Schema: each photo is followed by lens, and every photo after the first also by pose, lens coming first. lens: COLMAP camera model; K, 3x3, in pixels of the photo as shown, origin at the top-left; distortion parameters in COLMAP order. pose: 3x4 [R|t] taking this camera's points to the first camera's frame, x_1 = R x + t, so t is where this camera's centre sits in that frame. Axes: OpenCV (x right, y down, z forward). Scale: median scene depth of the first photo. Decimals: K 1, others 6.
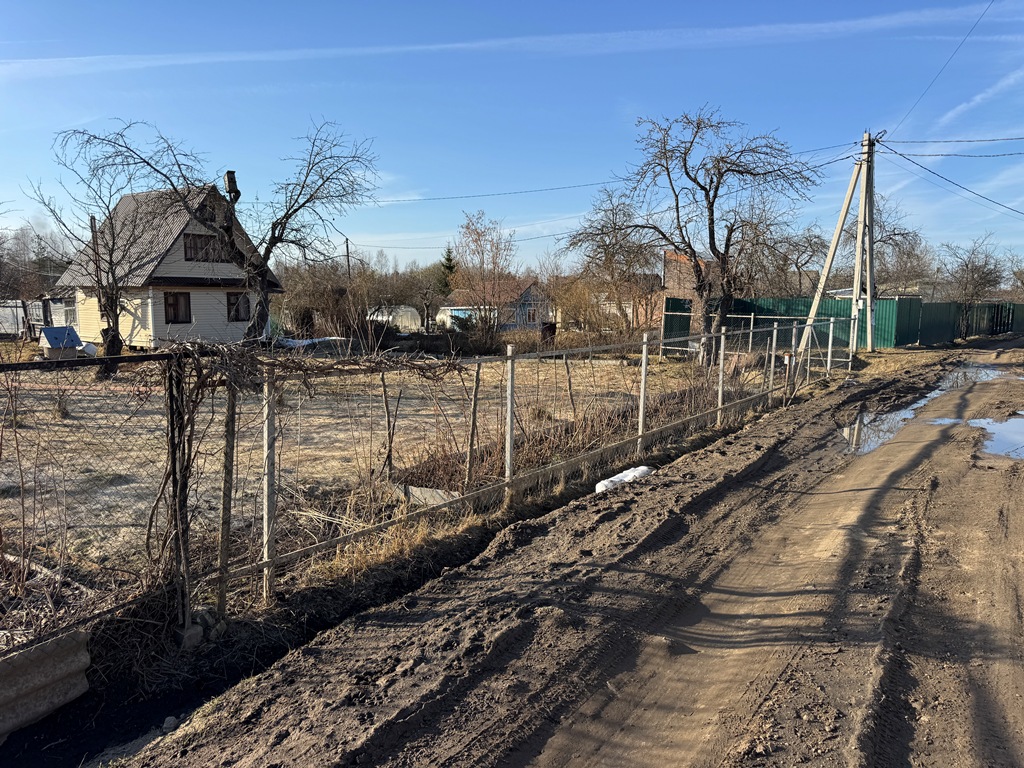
lens RADIAL K [[719.6, 0, 529.7], [0, 719.6, 390.7], [0, 0, 1]] dist [0.039658, -0.049788]
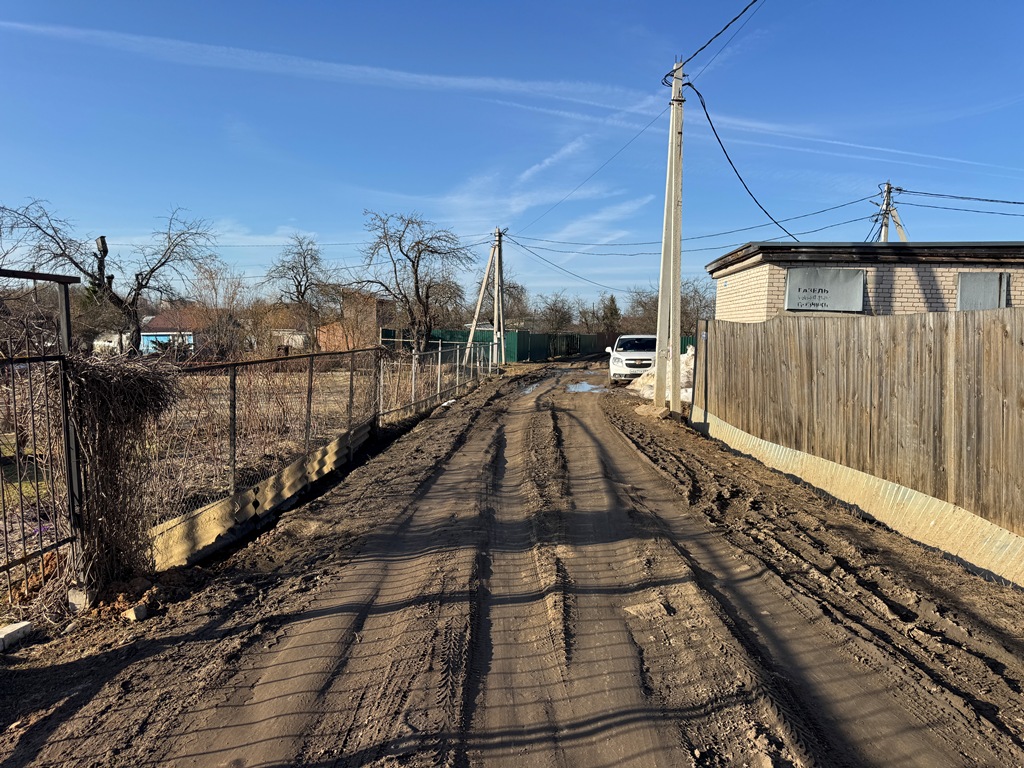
lens RADIAL K [[719.6, 0, 512.6], [0, 719.6, 382.6], [0, 0, 1]] dist [0.039658, -0.049788]
pose [[0.881904, -0.024839, 0.470775, -0.262288], [0.048168, 0.998132, -0.037571, 0.047252], [-0.468963, 0.055810, 0.881453, -0.400784]]
